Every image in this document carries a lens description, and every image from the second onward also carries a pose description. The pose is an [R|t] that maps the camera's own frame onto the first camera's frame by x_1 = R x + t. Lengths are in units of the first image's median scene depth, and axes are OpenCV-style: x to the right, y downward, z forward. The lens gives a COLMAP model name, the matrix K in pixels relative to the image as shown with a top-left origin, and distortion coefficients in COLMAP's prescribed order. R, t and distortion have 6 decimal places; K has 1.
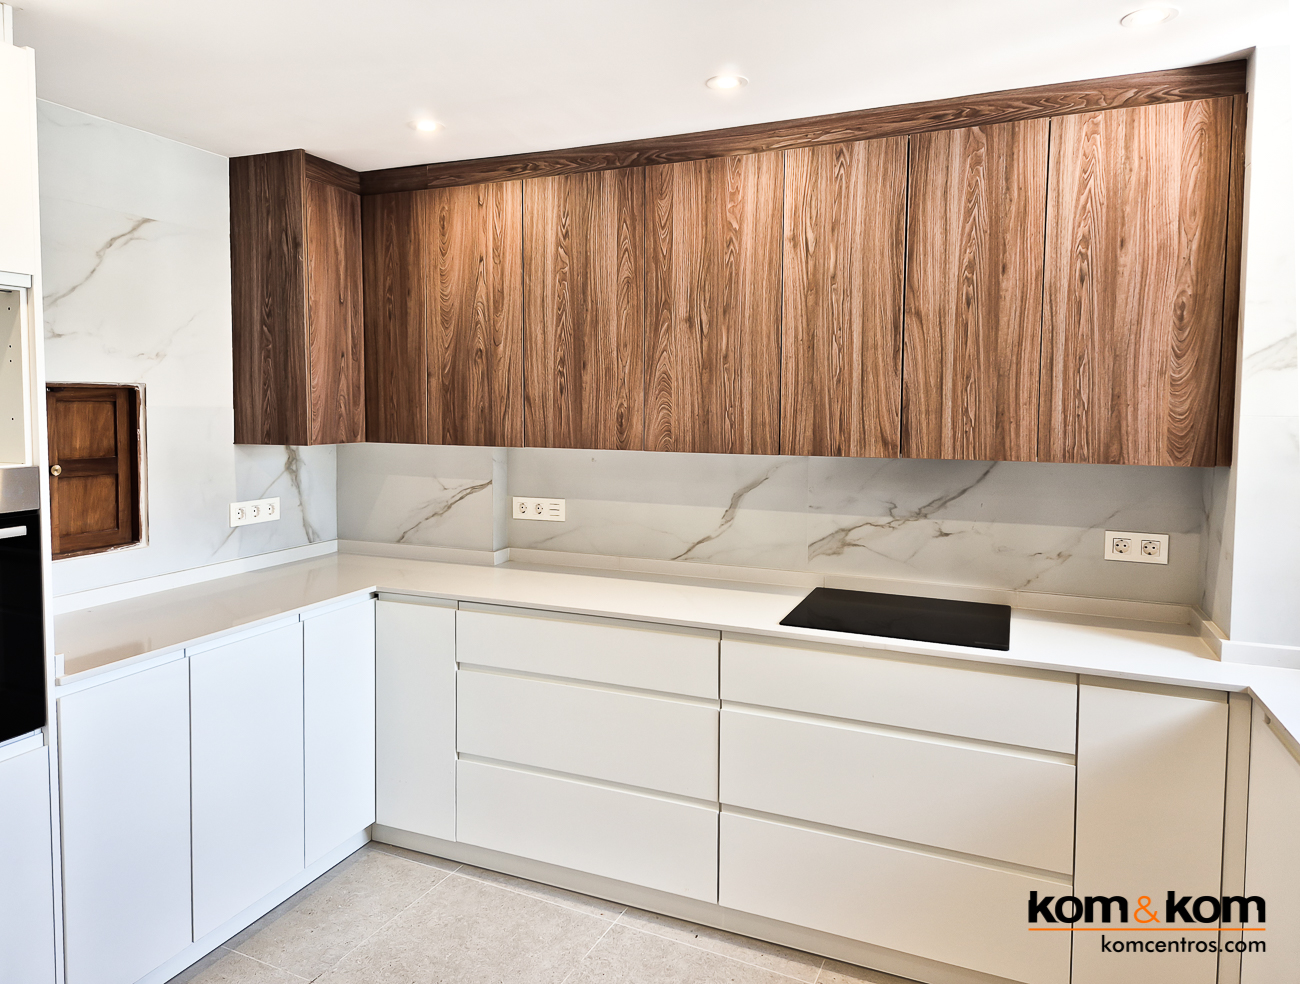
lens RADIAL K [[872.7, 0, 630.7], [0, 872.7, 451.2], [0, 0, 1]] dist [0.072577, -0.062282]
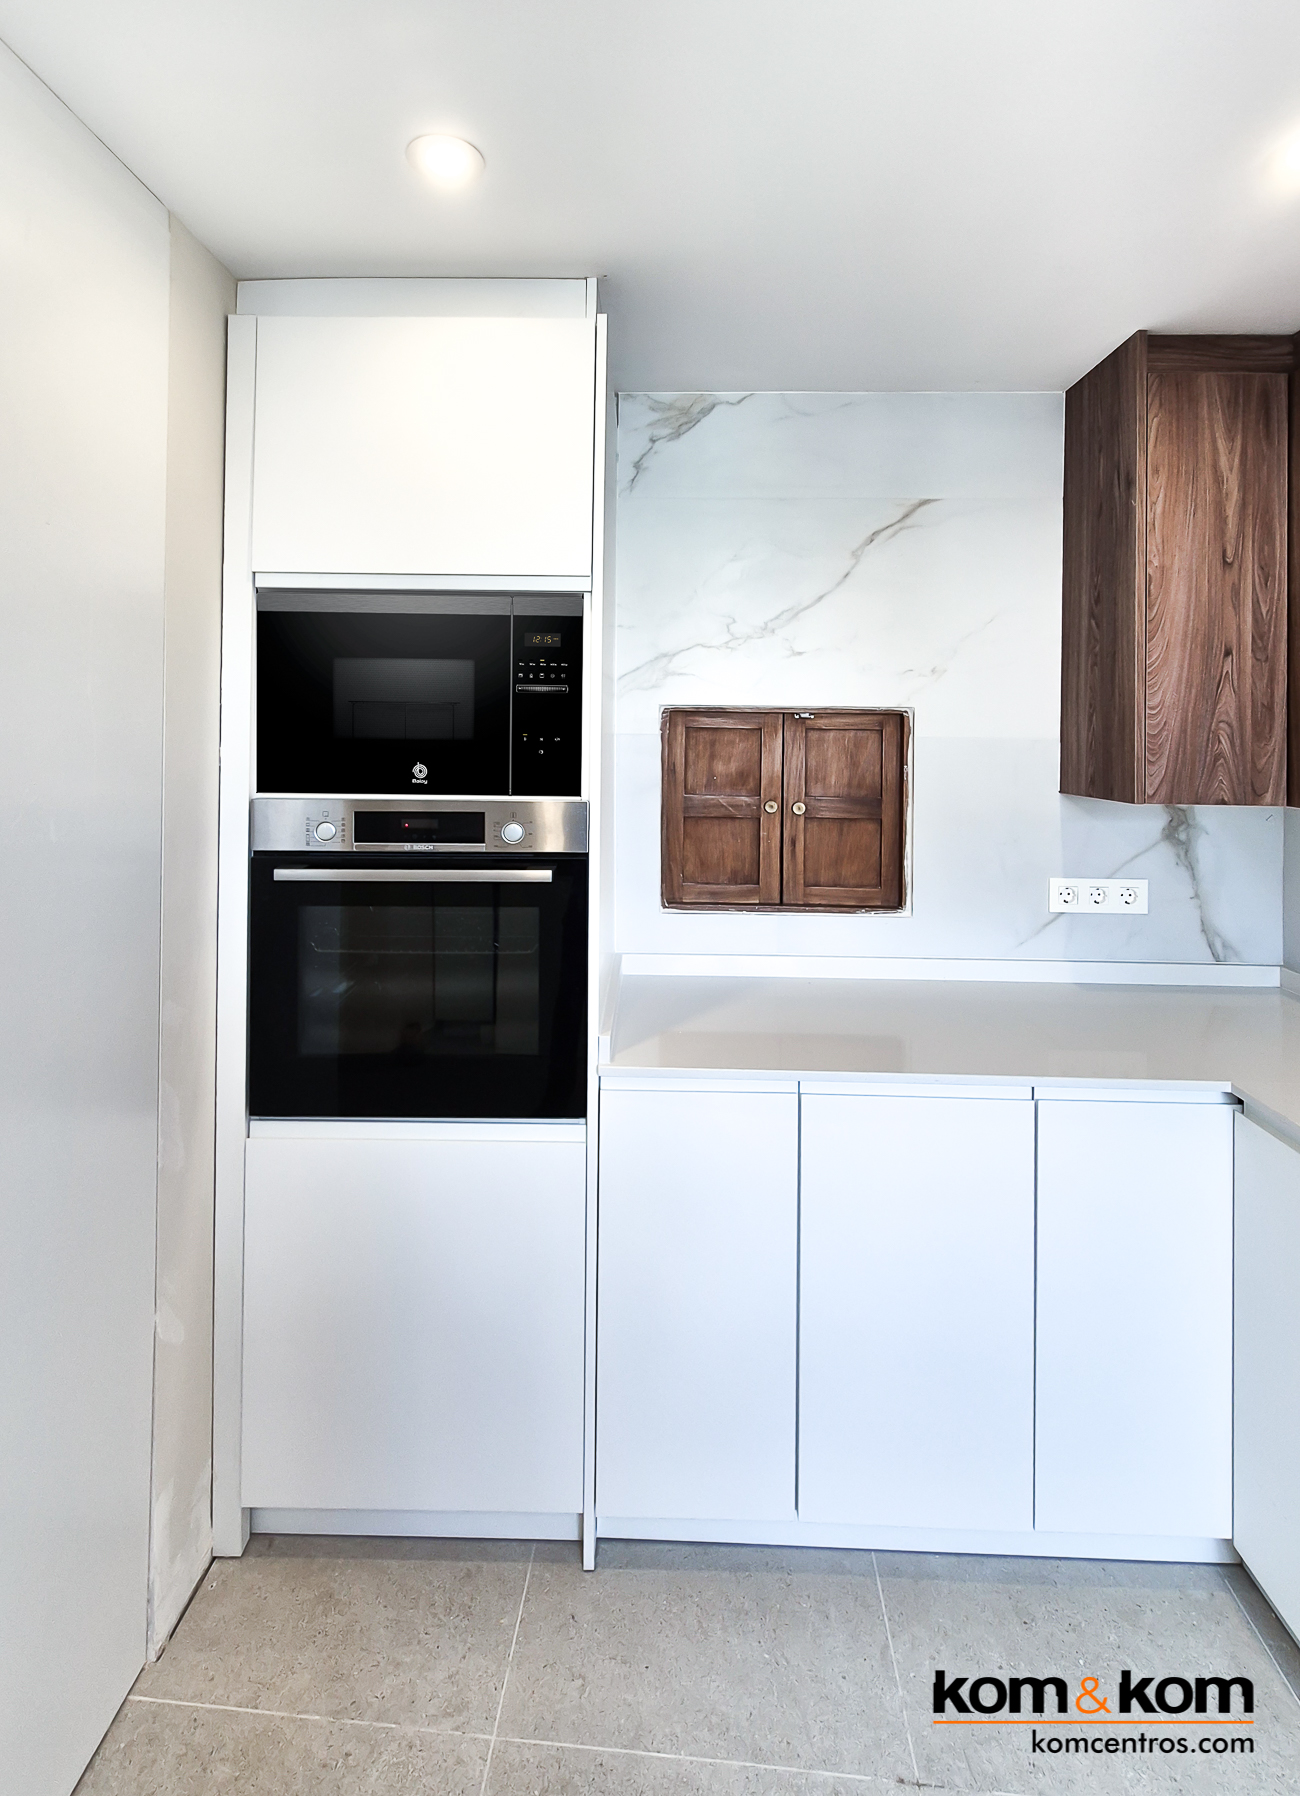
lens RADIAL K [[831.3, 0, 651.0], [0, 831.3, 726.5], [0, 0, 1]] dist [-0.003163, -0.000381]
pose [[0.357626, -0.010348, -0.933807, 0.048517], [-0.063381, 0.997364, -0.035326, -0.017947], [0.931712, 0.071819, 0.356028, 0.473757]]
